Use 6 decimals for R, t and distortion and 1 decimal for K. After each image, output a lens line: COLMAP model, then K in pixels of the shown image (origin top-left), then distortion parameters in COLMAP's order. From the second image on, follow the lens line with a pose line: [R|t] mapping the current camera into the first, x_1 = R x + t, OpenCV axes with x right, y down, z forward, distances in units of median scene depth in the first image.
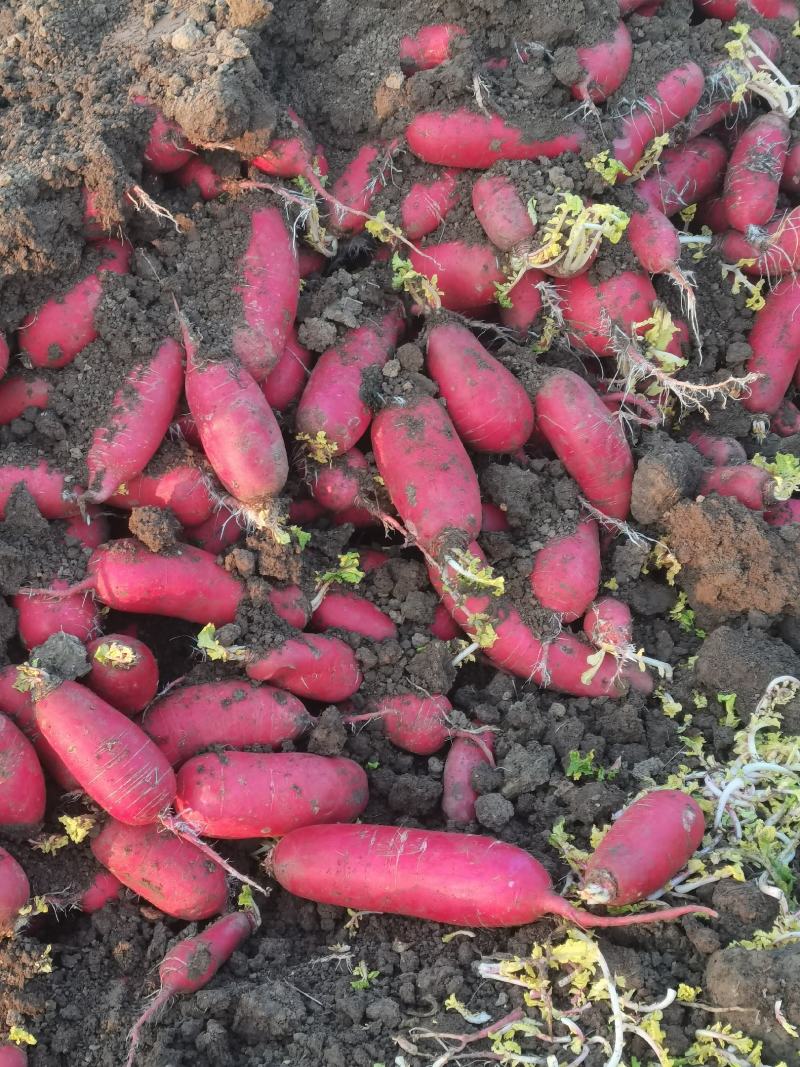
lens RADIAL K [[1384.3, 0, 400.0], [0, 1384.3, 533.5], [0, 0, 1]] dist [0.022316, 0.048893]
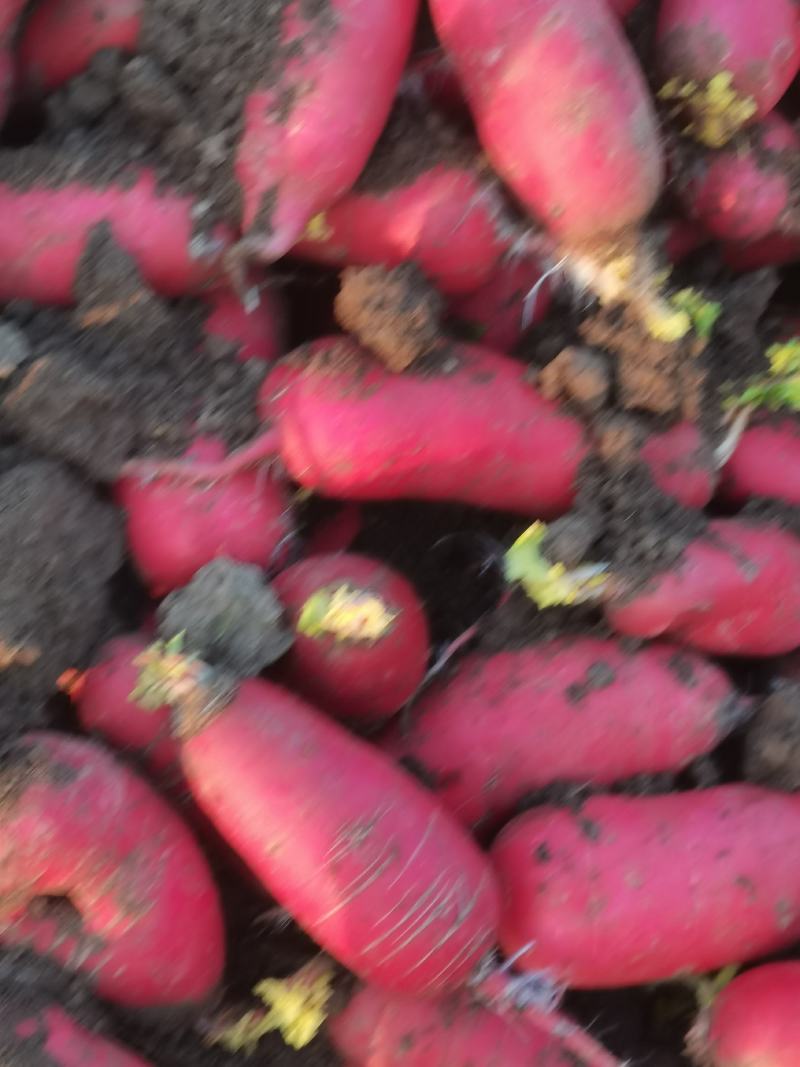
lens RADIAL K [[1384.3, 0, 400.0], [0, 1384.3, 533.5], [0, 0, 1]] dist [0.022316, 0.048893]
pose [[0.997796, -0.025652, -0.061193, -0.147152], [0.040363, 0.966642, 0.252932, -0.049679], [0.052663, -0.254845, 0.965547, 0.526686]]
